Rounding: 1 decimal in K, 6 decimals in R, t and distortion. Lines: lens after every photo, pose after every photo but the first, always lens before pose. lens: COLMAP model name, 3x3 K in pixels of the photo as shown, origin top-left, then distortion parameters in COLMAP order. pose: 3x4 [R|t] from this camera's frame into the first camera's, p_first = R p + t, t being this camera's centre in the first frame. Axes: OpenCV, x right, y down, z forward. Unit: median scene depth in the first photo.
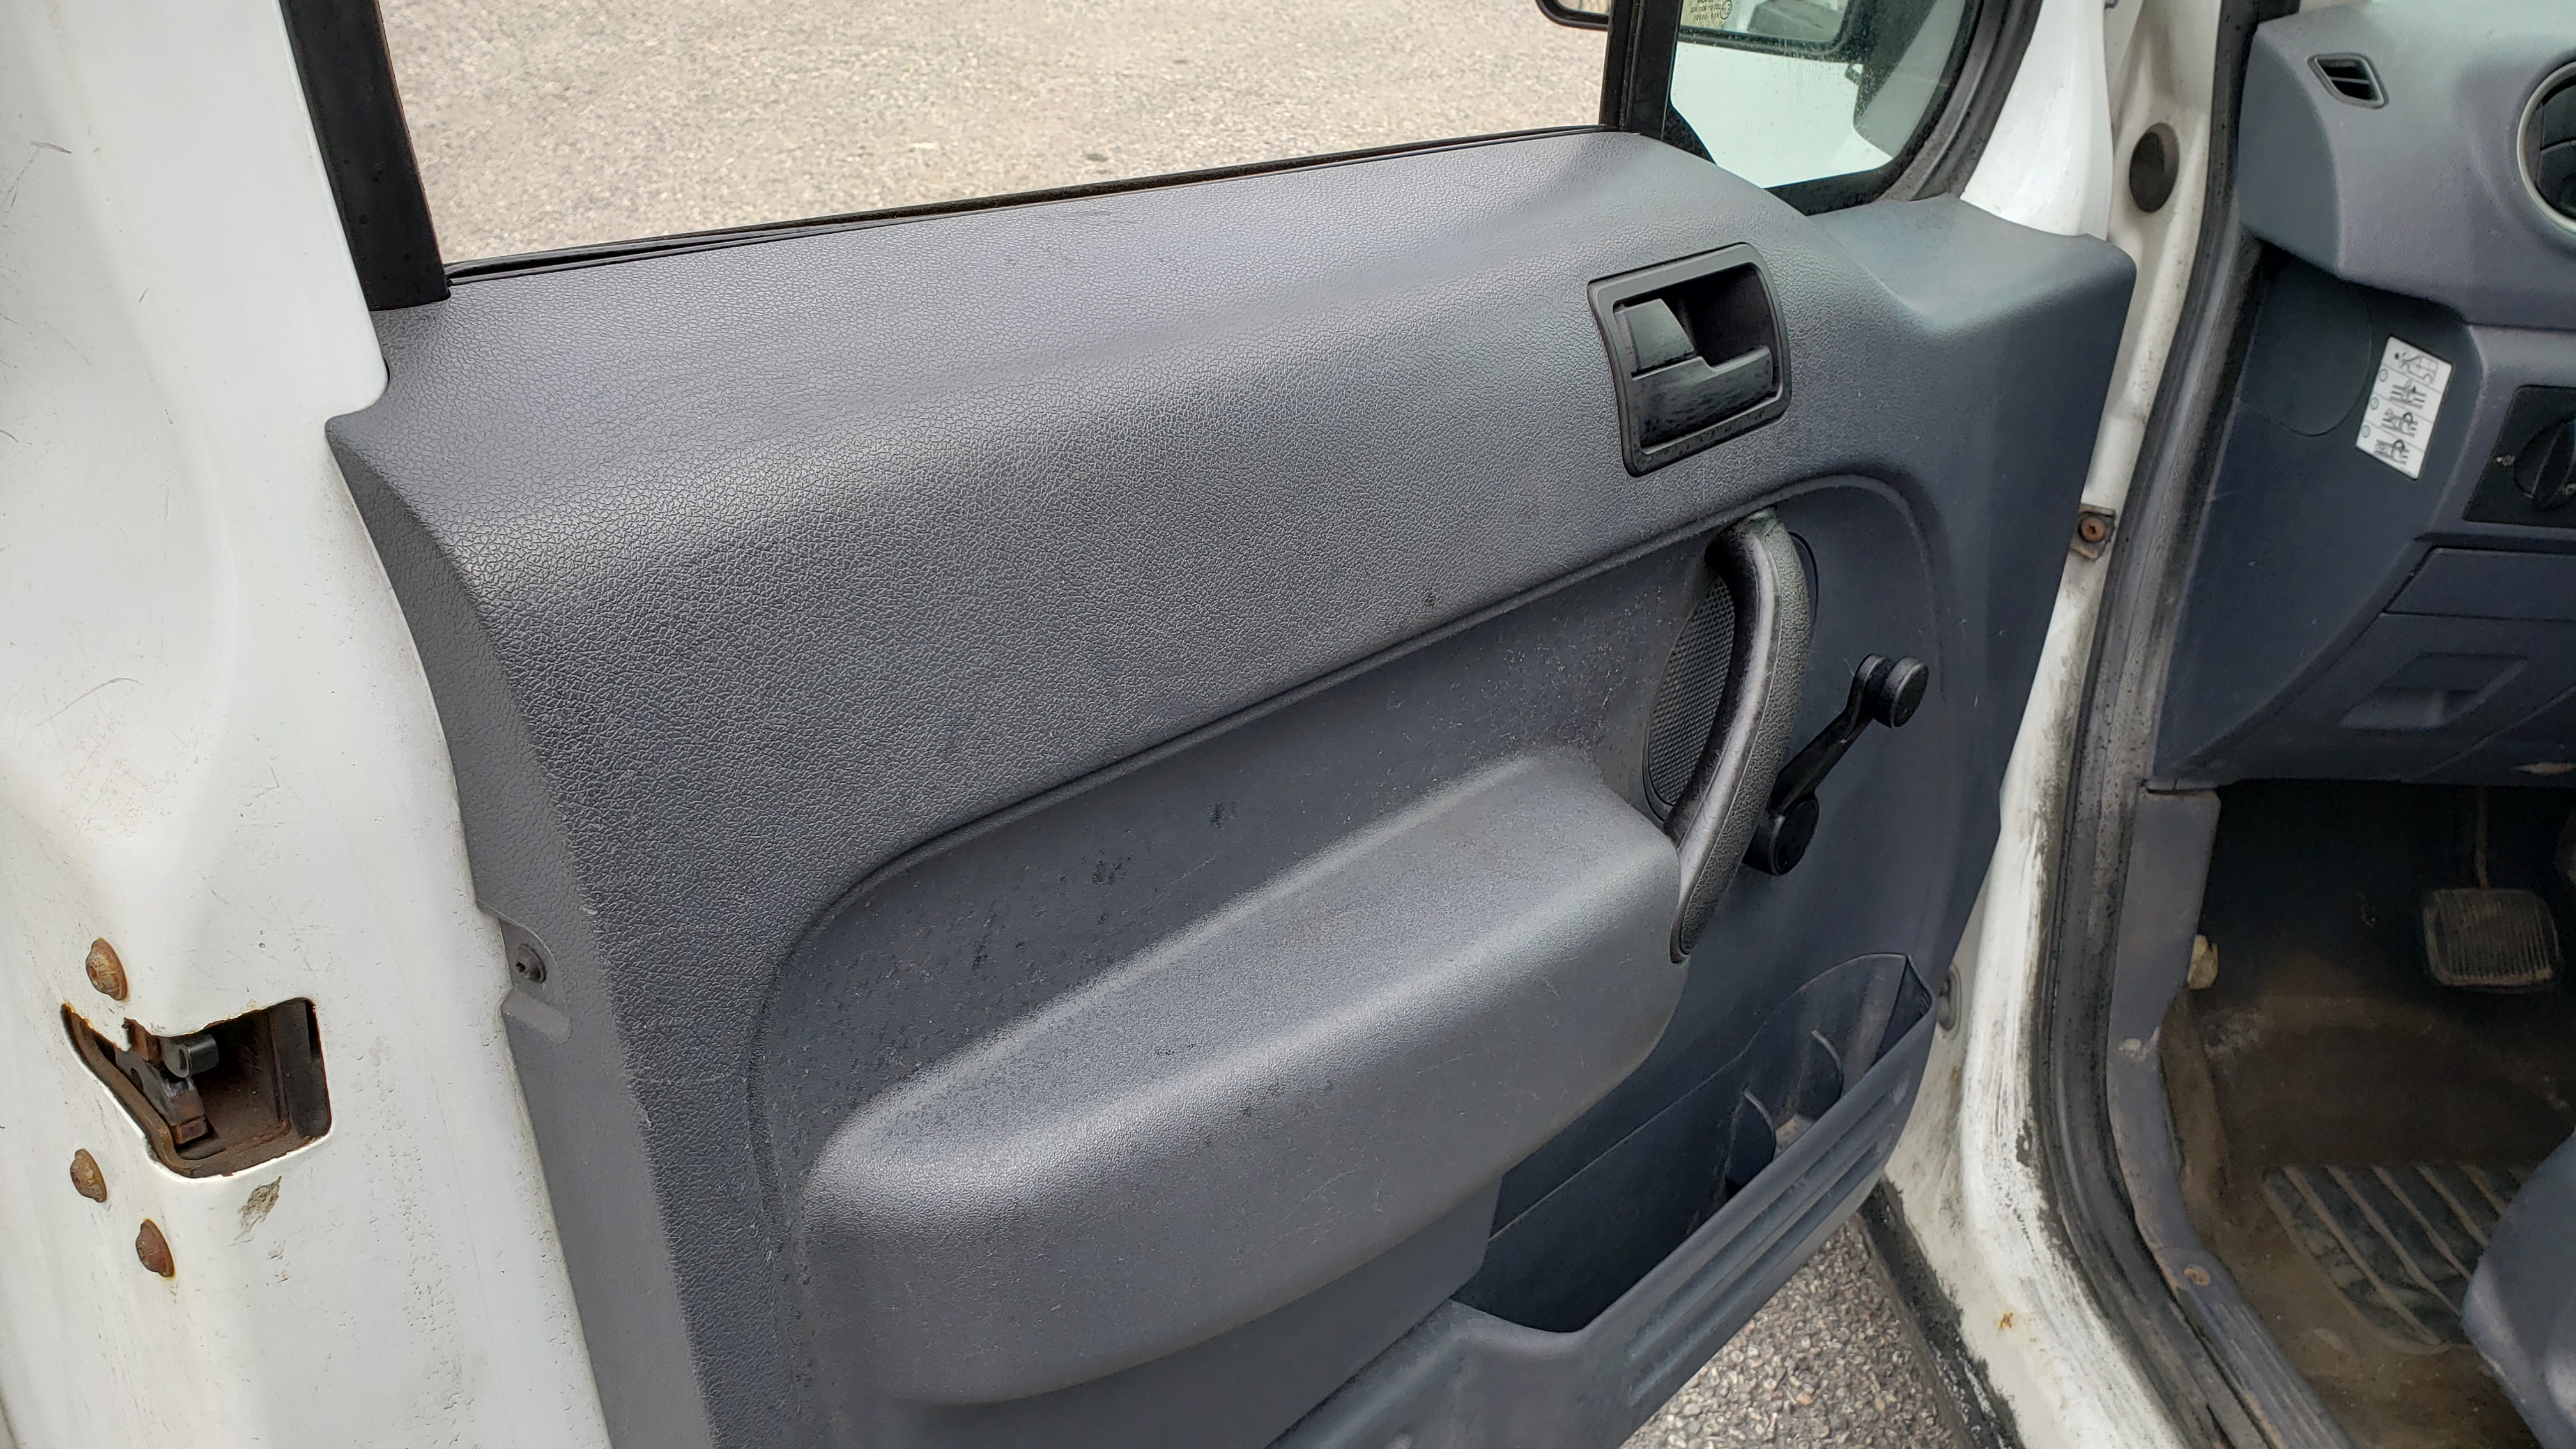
lens RADIAL K [[2050.3, 0, 1288.0], [0, 2050.3, 724.5], [0, 0, 1]] dist [-0.001944, 0.005672]
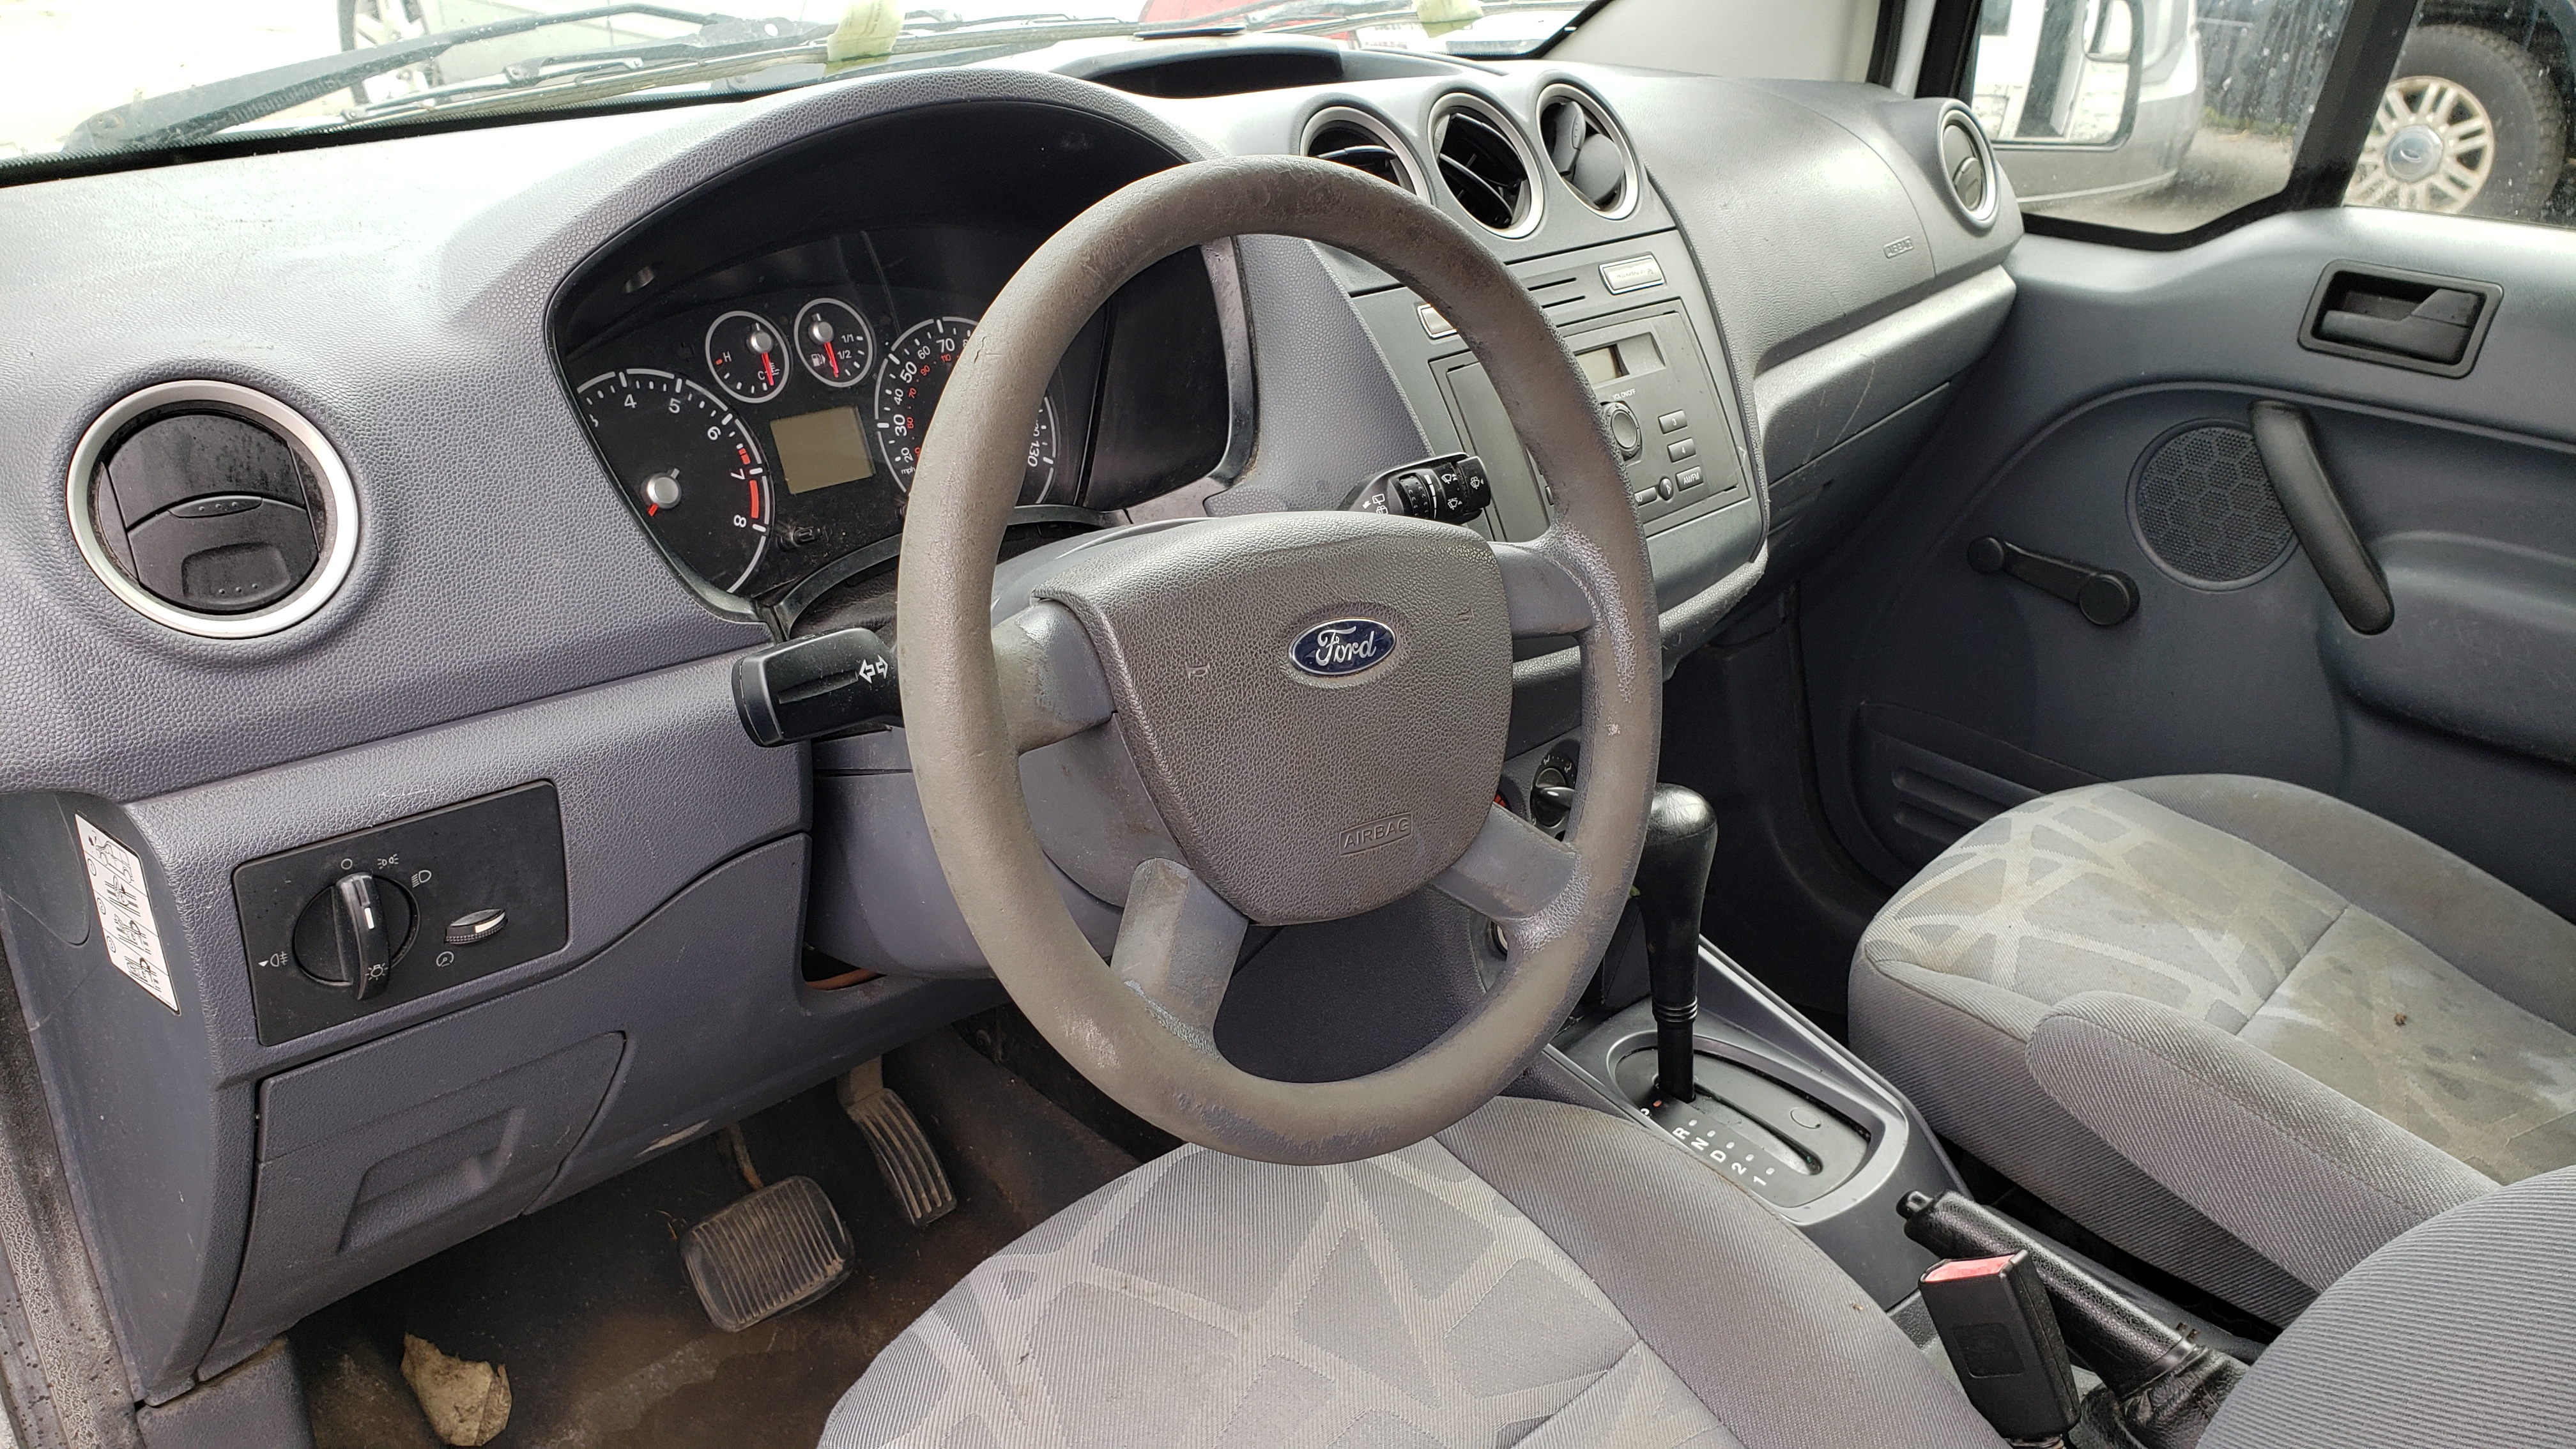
lens RADIAL K [[2050.3, 0, 1288.0], [0, 2050.3, 724.5], [0, 0, 1]] dist [-0.001944, 0.005672]
pose [[0.740915, -0.292207, 0.604698, 0.359293], [0.321346, 0.944873, 0.062855, -0.108835], [-0.589730, 0.147747, 0.793971, 0.194346]]
